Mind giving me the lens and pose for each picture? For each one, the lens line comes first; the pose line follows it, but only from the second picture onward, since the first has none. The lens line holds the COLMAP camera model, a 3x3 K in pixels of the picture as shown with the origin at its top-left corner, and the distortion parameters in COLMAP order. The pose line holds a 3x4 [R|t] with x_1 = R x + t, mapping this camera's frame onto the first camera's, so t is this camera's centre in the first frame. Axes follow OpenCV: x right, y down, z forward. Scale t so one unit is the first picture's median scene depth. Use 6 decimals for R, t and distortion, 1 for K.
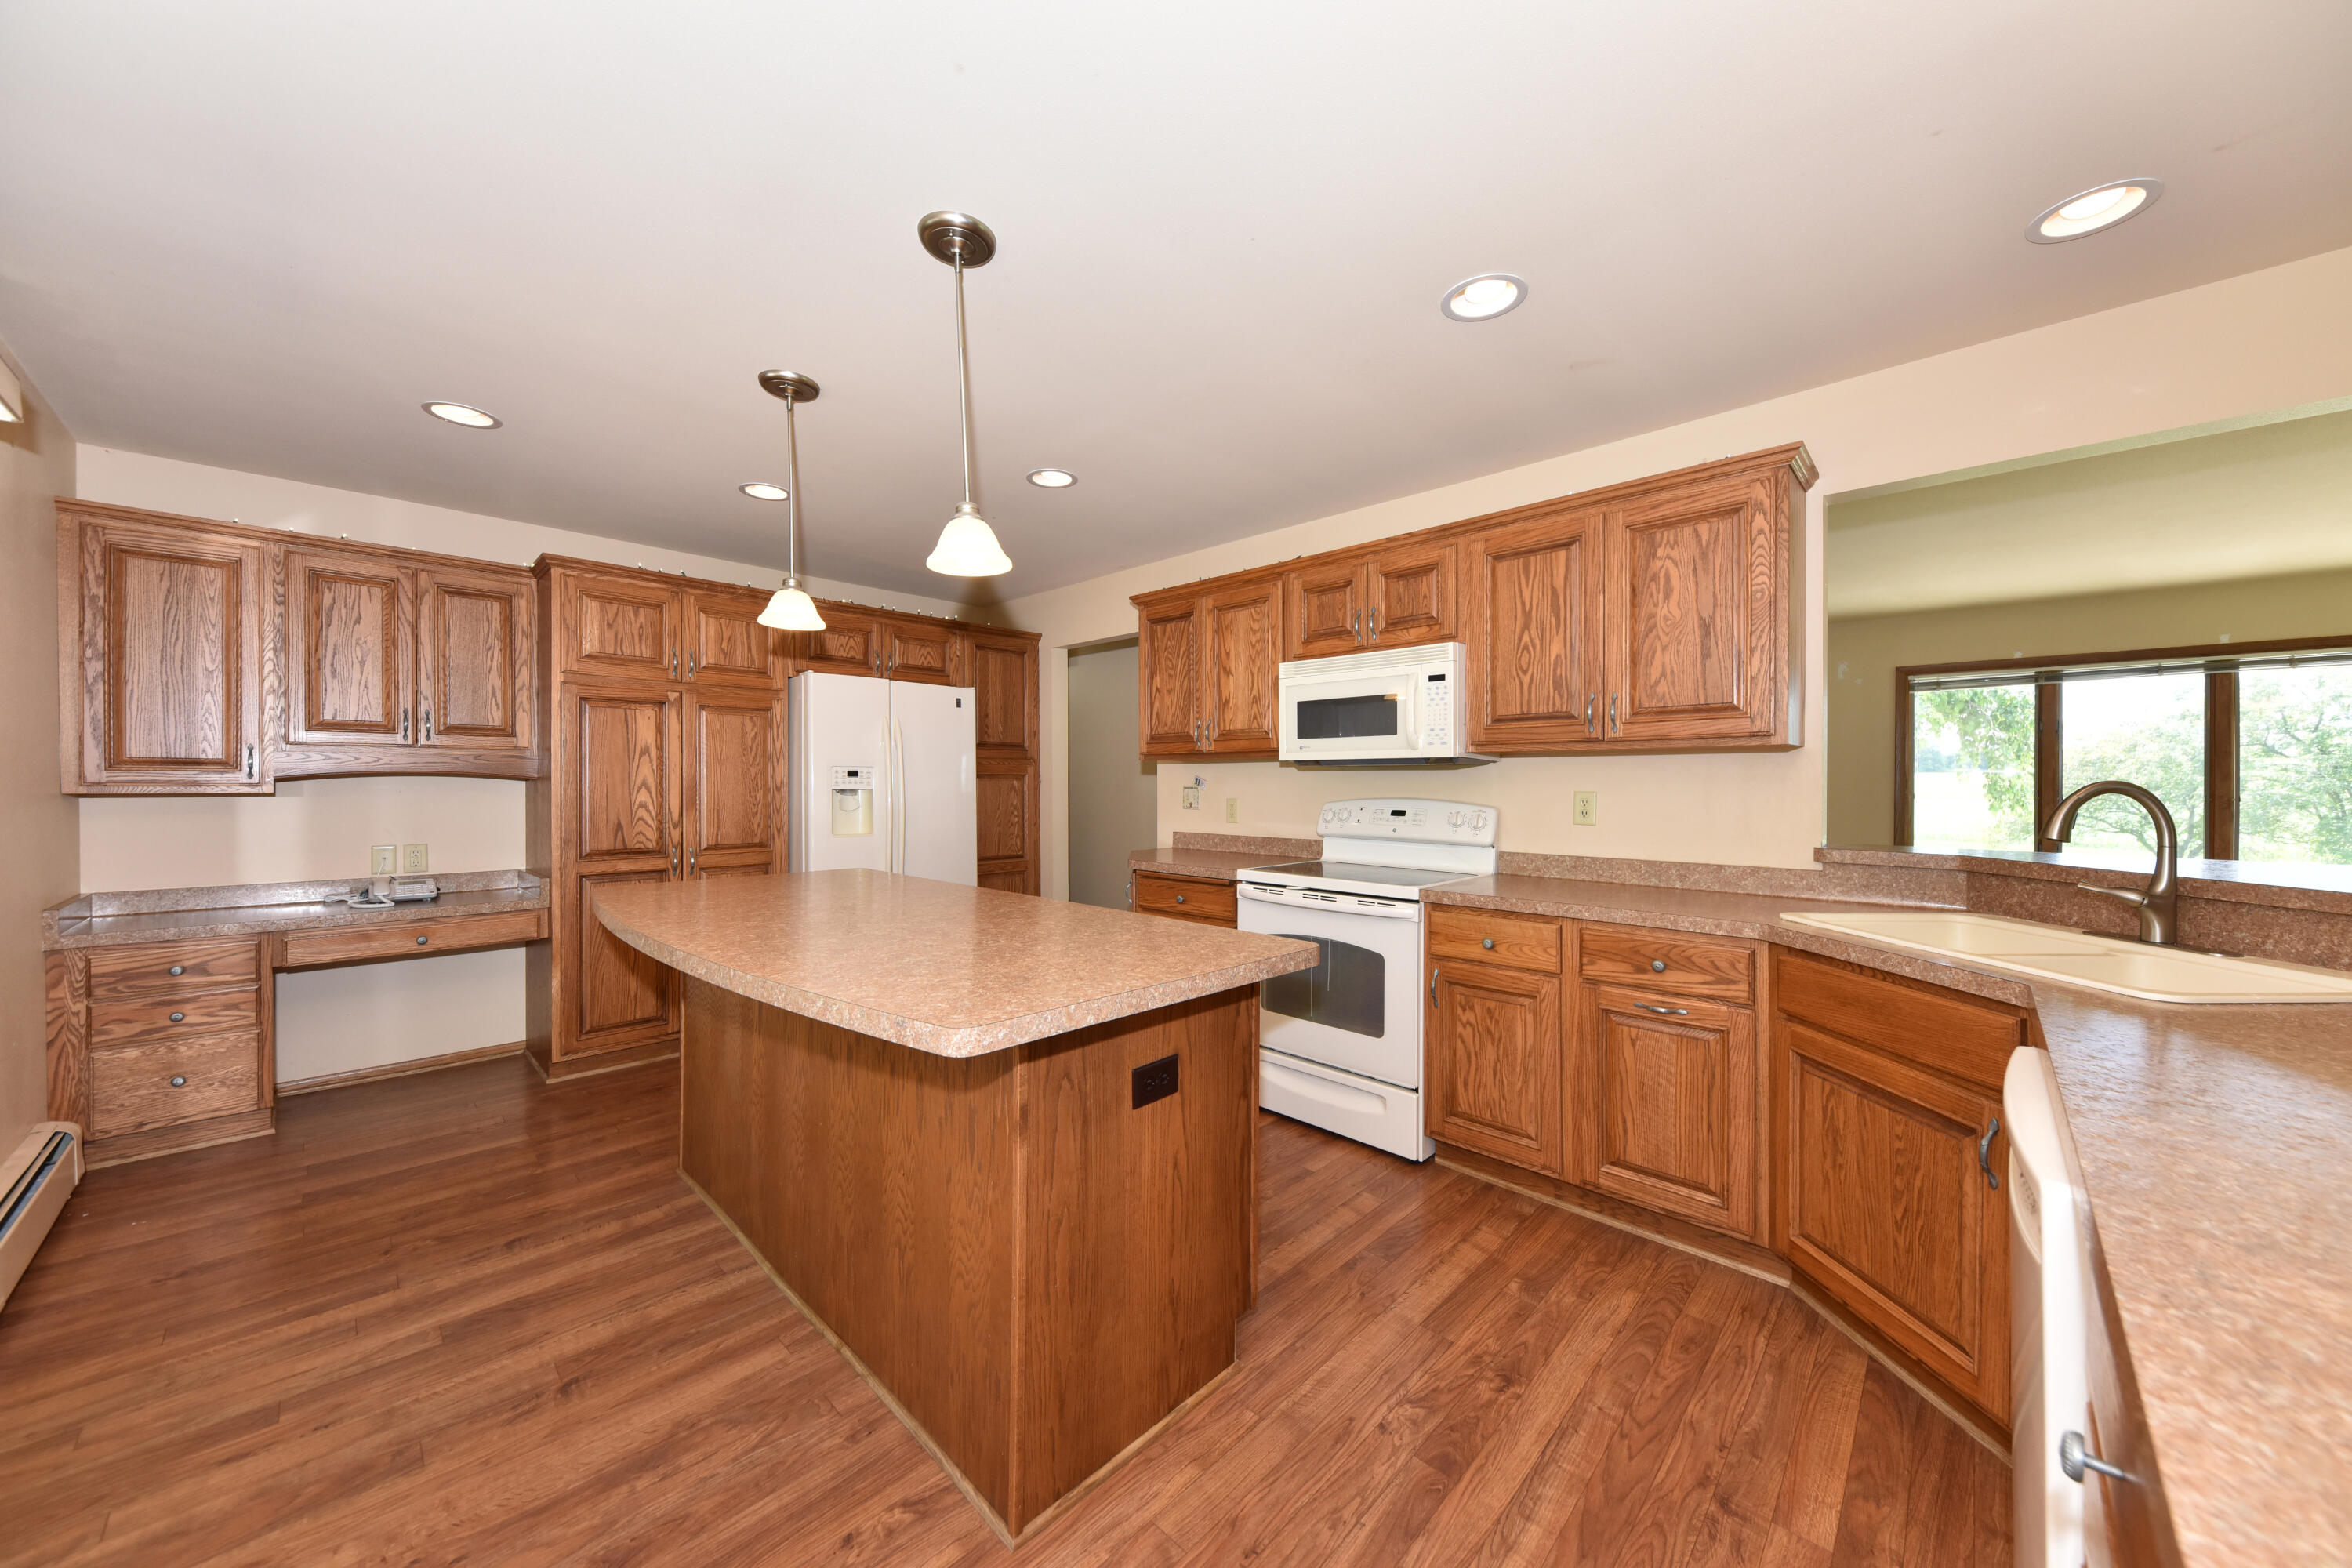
lens RADIAL K [[816.7, 0, 1195.2], [0, 816.7, 782.6], [0, 0, 1]] dist [0.005792, -0.002117]
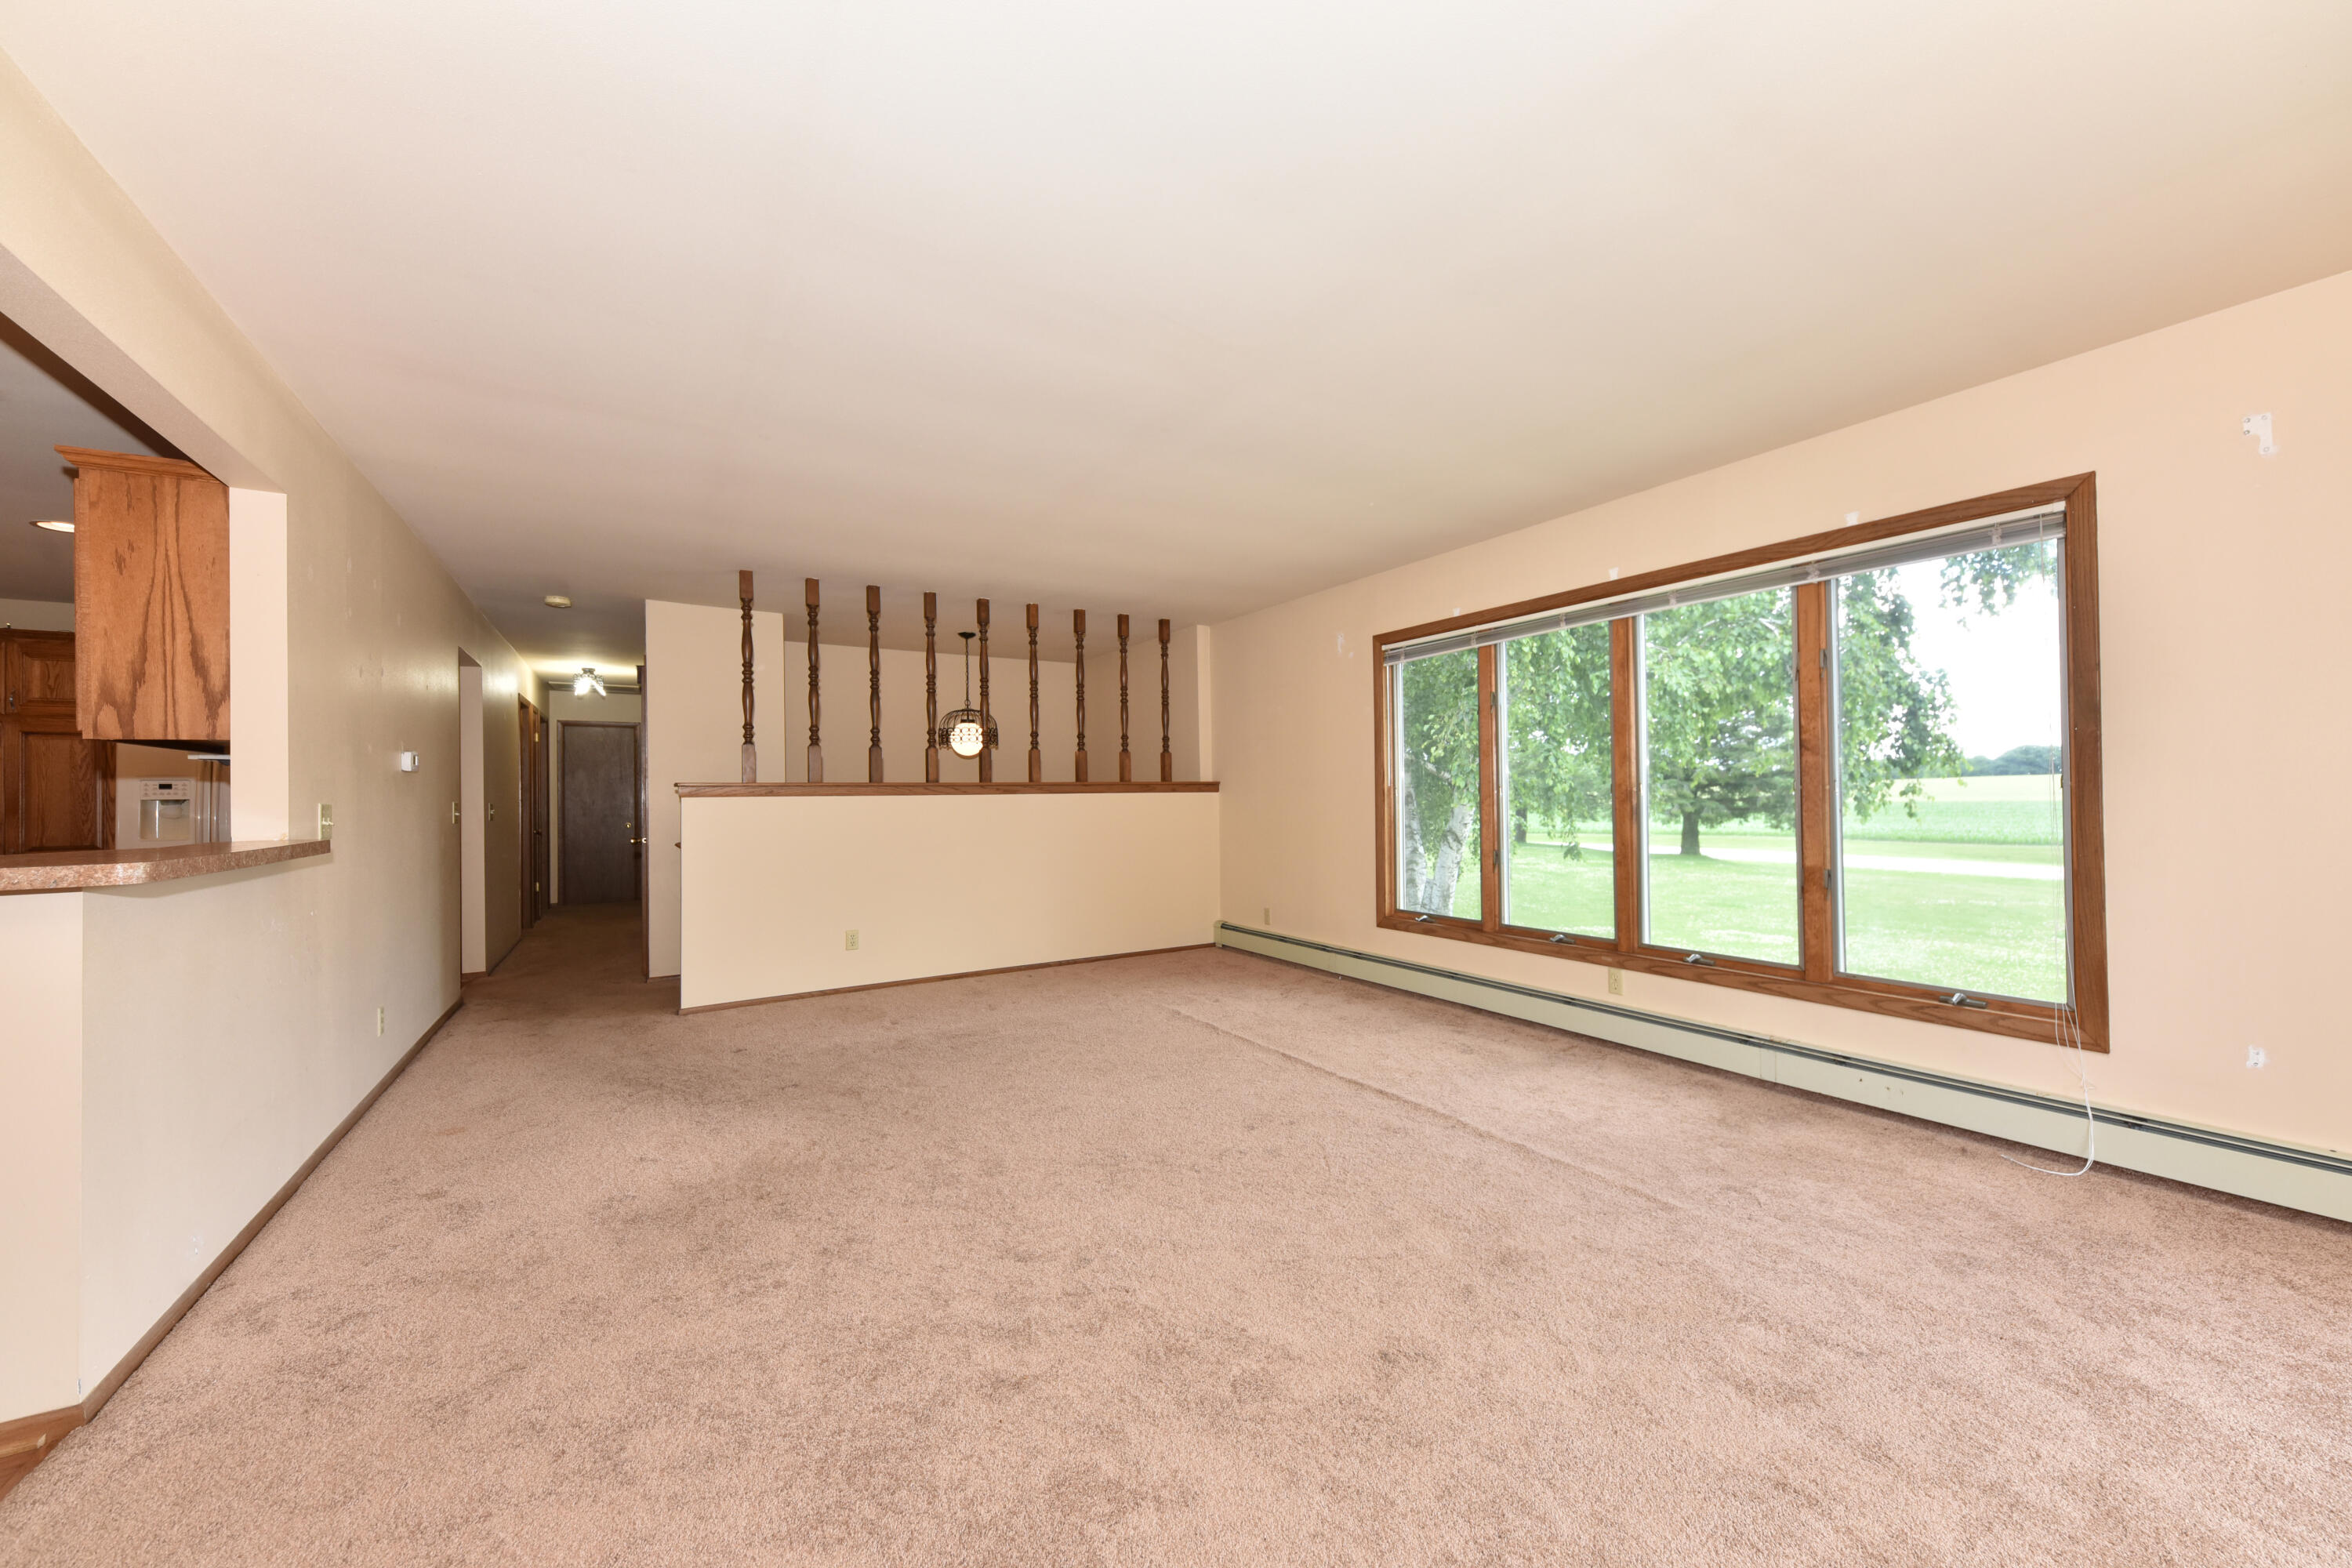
lens RADIAL K [[833.9, 0, 1249.4], [0, 833.9, 788.6], [0, 0, 1]] dist [0.000576, -0.000532]
pose [[0.970067, -0.016967, -0.242245, 1.662892], [0.015678, 0.999851, -0.007246, 0.030384], [0.242332, 0.003231, 0.970188, 0.271030]]
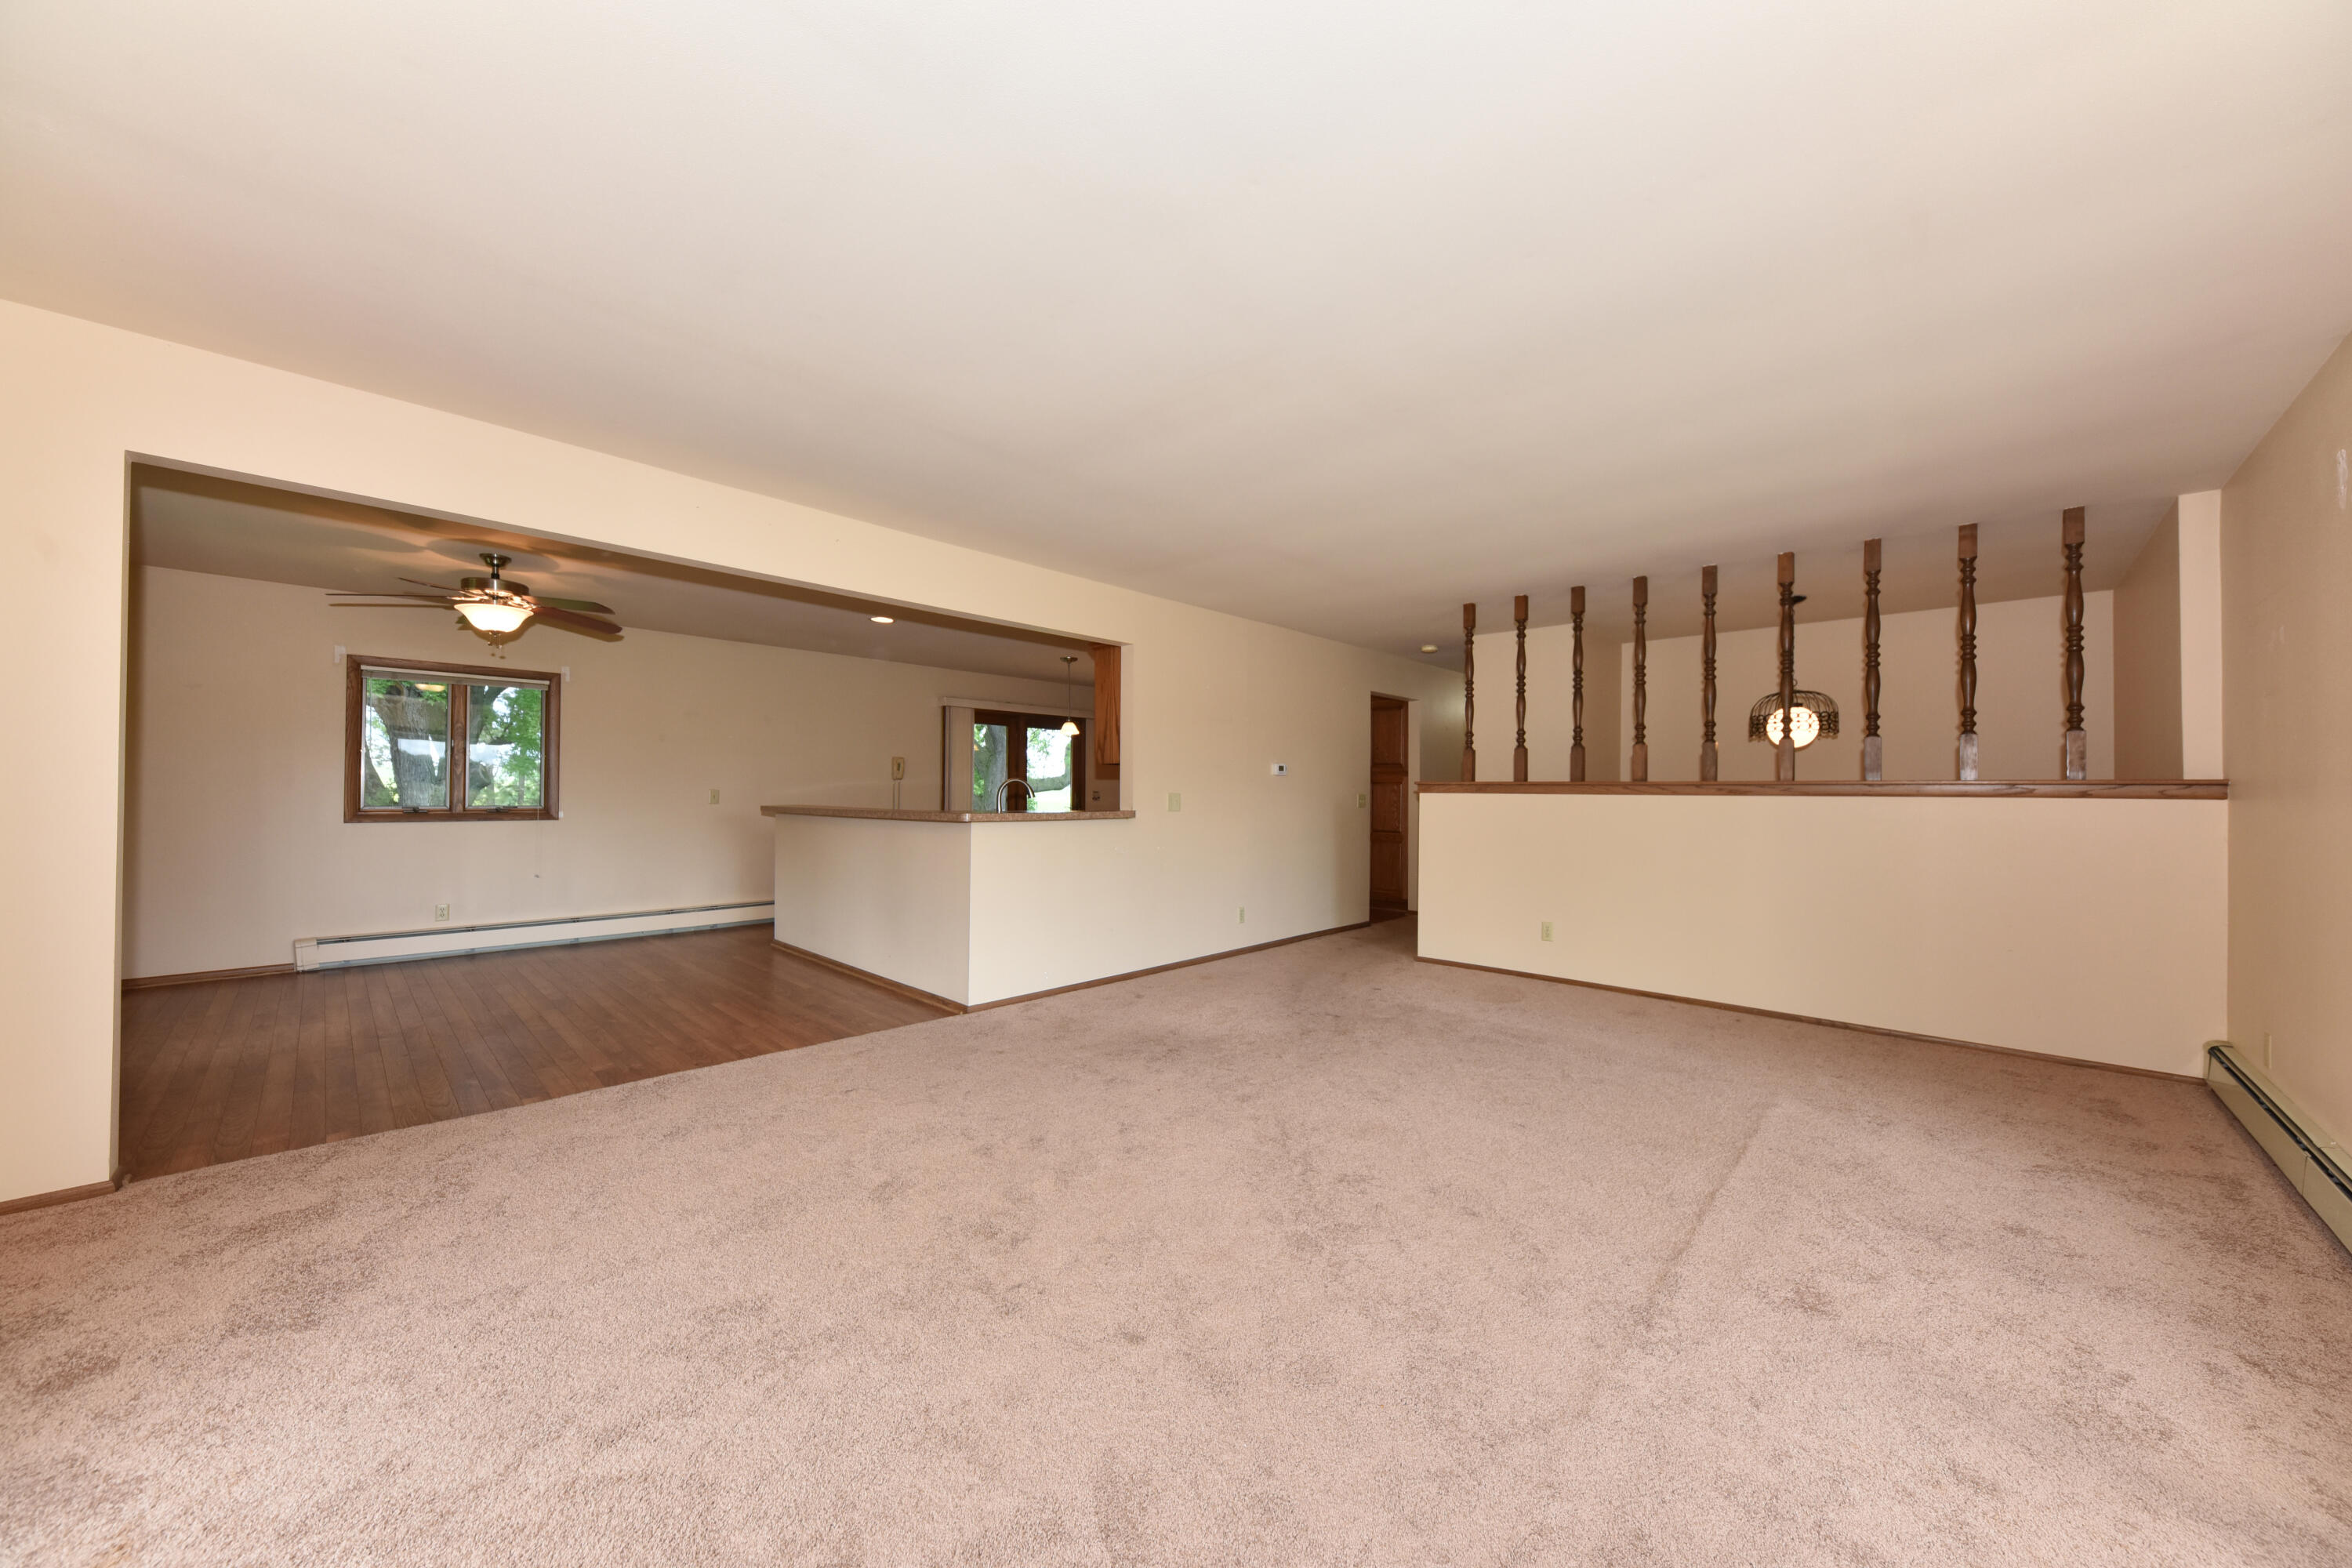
lens RADIAL K [[816.7, 0, 1169.6], [0, 816.7, 778.5], [0, 0, 1]] dist [0.005792, -0.002117]
pose [[-0.013810, -0.019902, -0.999707, 2.155371], [-0.008449, 0.999769, -0.019786, 0.029038], [0.999869, 0.008173, -0.013975, 0.854717]]
